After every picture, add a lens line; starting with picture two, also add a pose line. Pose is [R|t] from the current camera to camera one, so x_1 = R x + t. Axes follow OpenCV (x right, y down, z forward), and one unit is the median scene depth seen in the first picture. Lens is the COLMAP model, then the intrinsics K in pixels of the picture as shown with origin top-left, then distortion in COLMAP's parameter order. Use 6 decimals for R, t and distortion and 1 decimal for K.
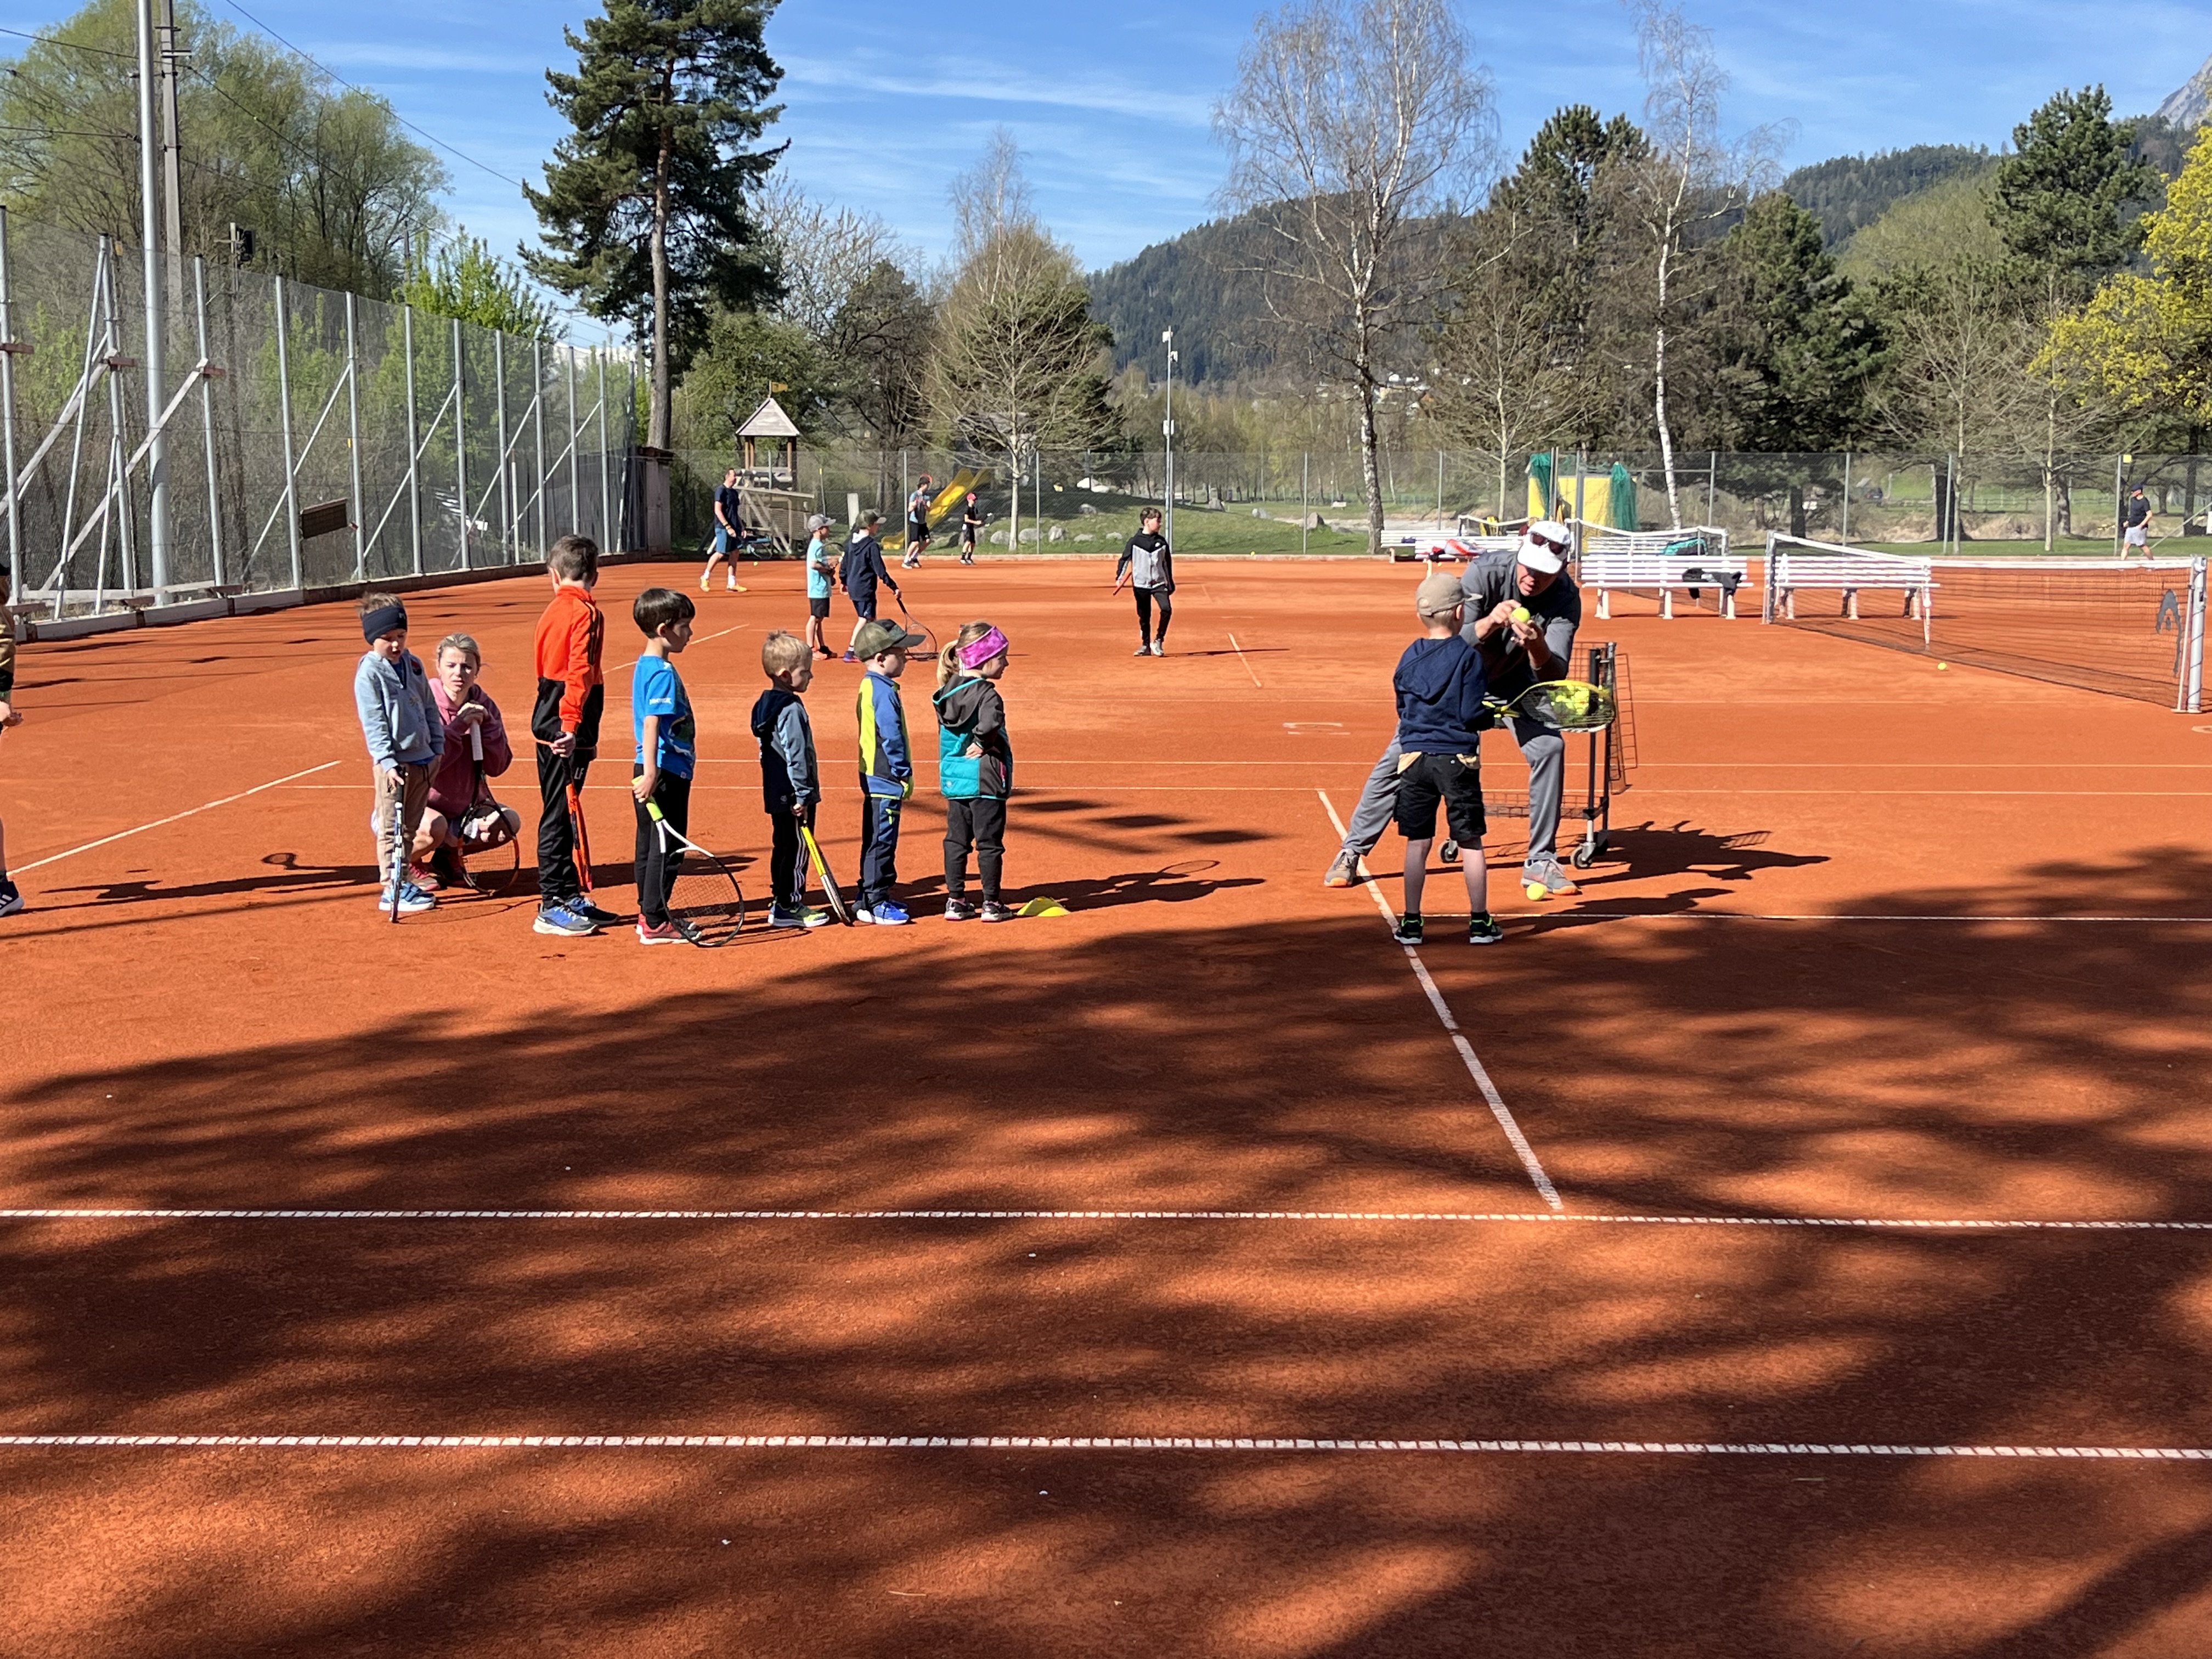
lens RADIAL K [[2666.0, 0, 1099.5], [0, 2666.0, 831.1], [0, 0, 1]] dist [0.029183, 0.000000]
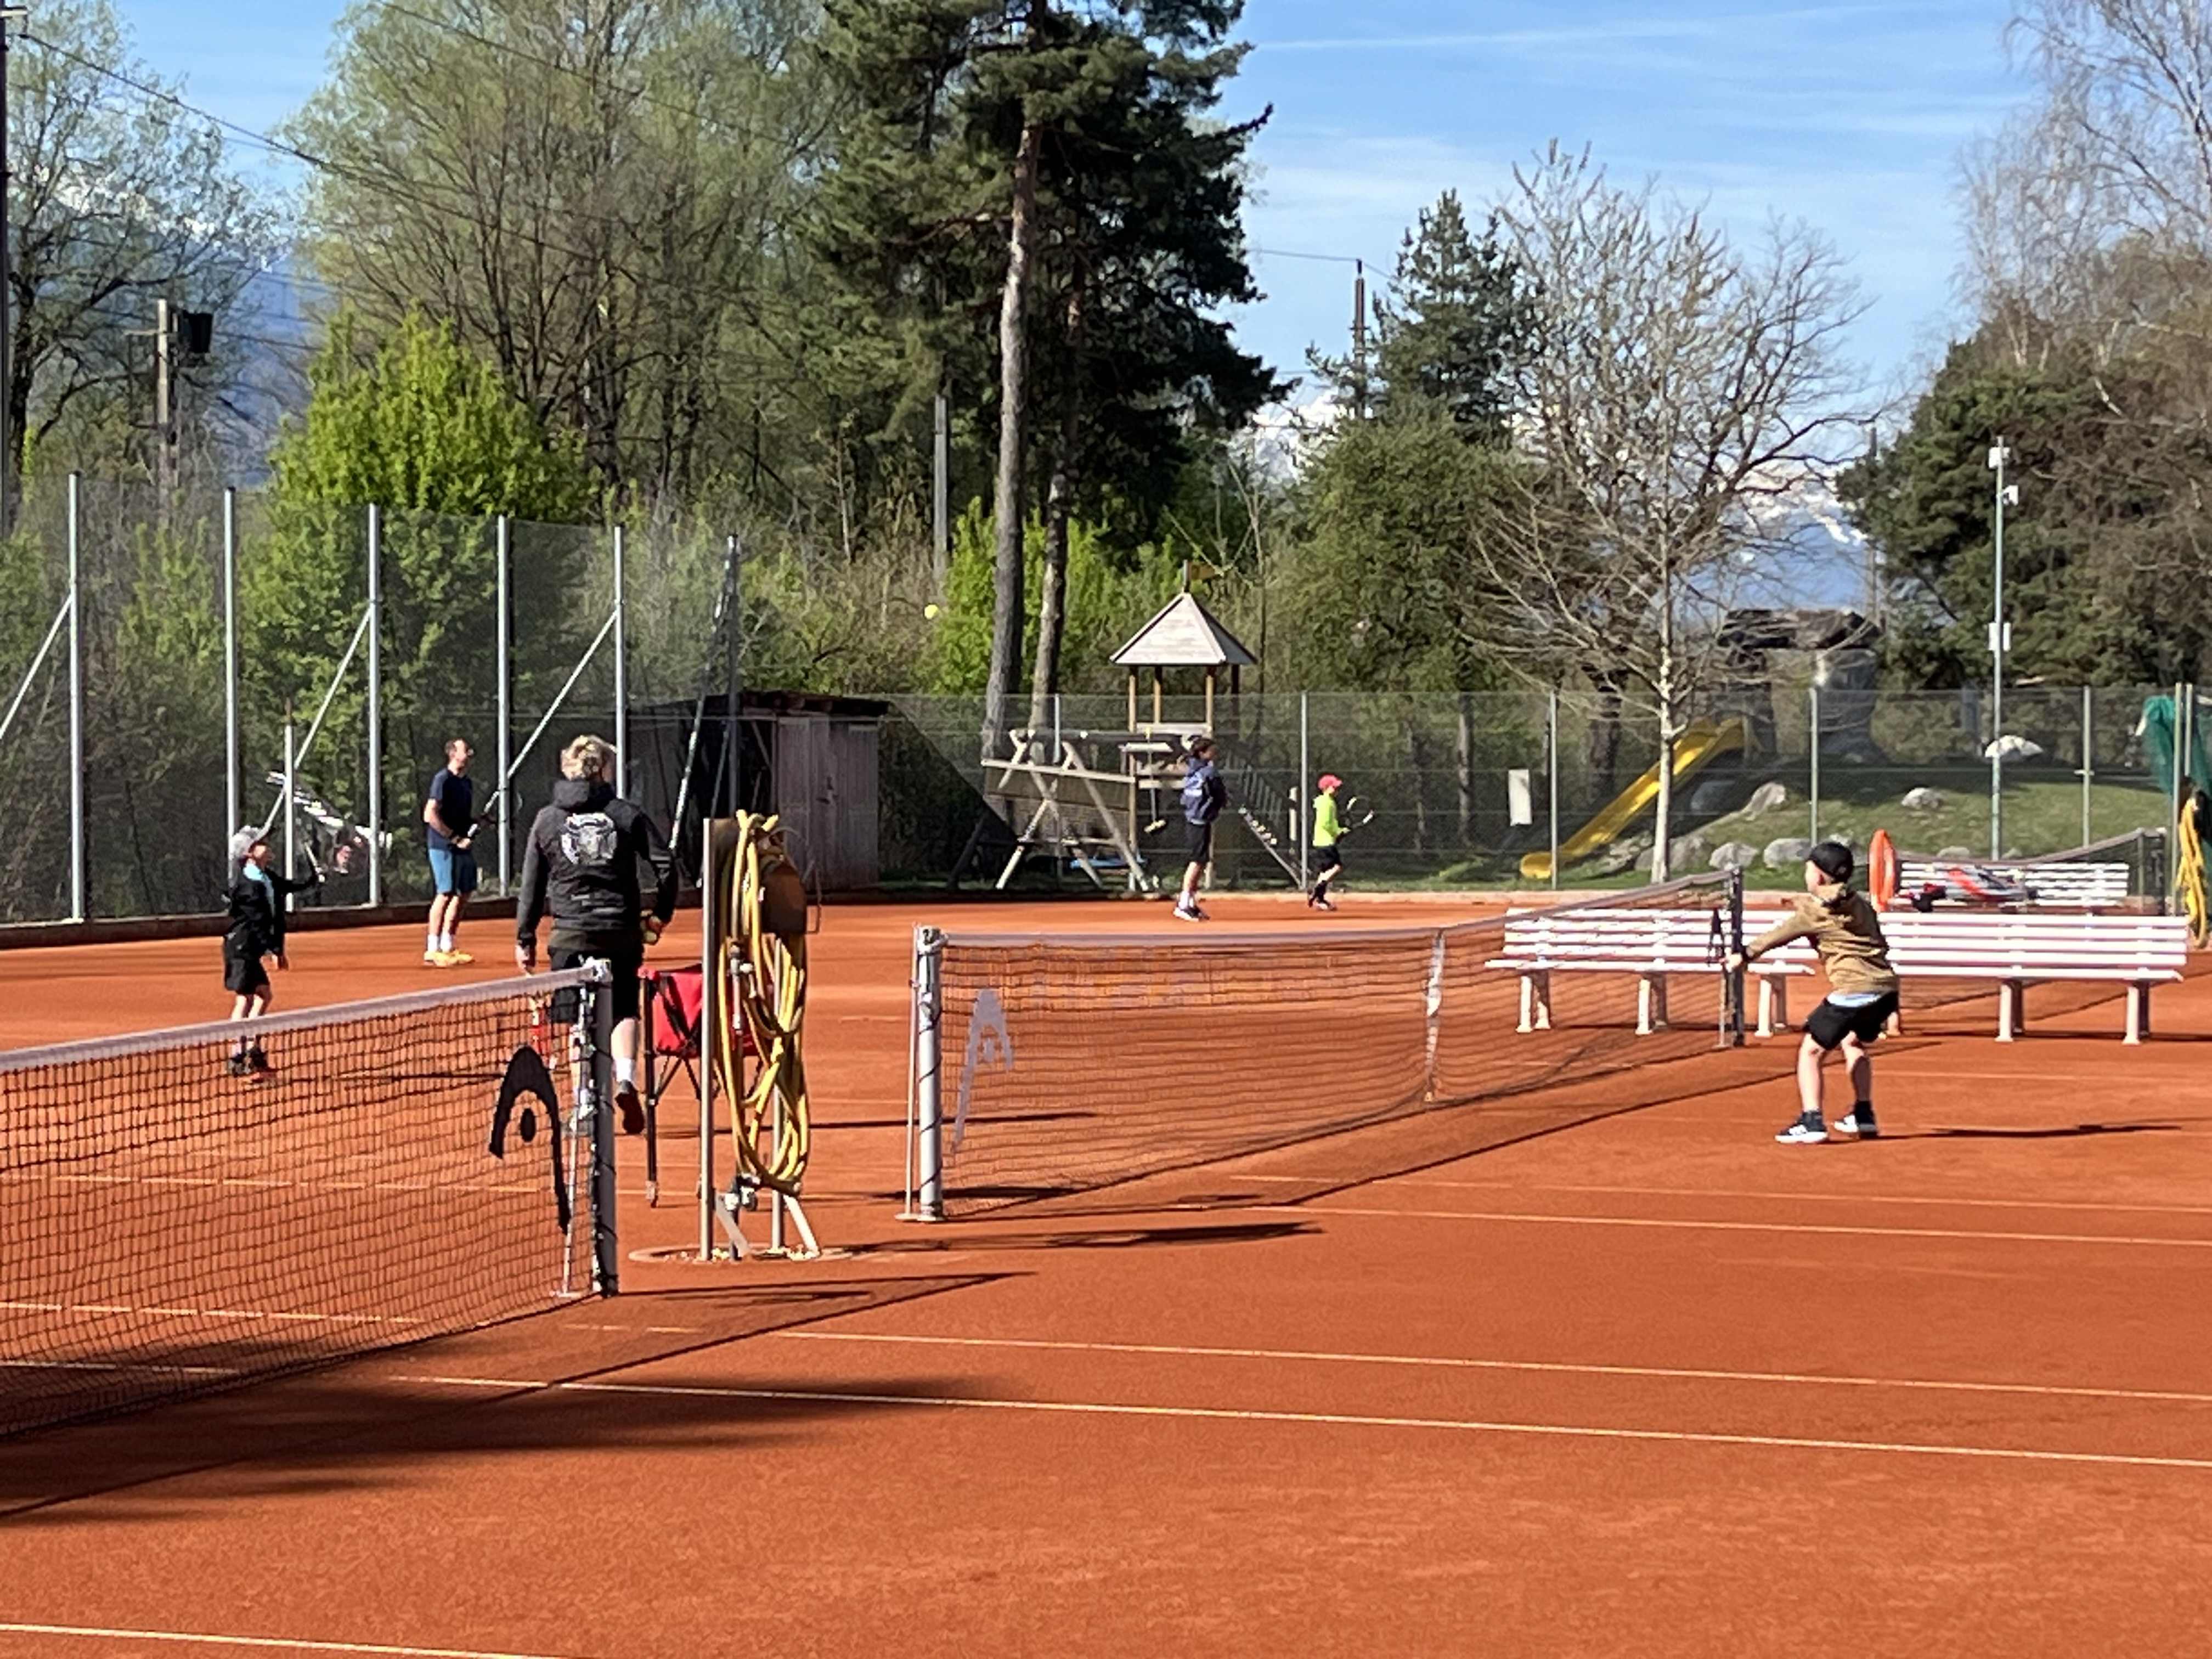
lens RADIAL K [[5364.4, 0, 1109.5], [0, 5364.4, 840.3], [0, 0, 1]] dist [0.159939, 0.000000]
pose [[0.955961, 0.000032, -0.293494, 0.157231], [-0.032444, 0.993883, -0.105565, -0.001764], [0.291696, 0.110438, 0.950114, -0.001365]]
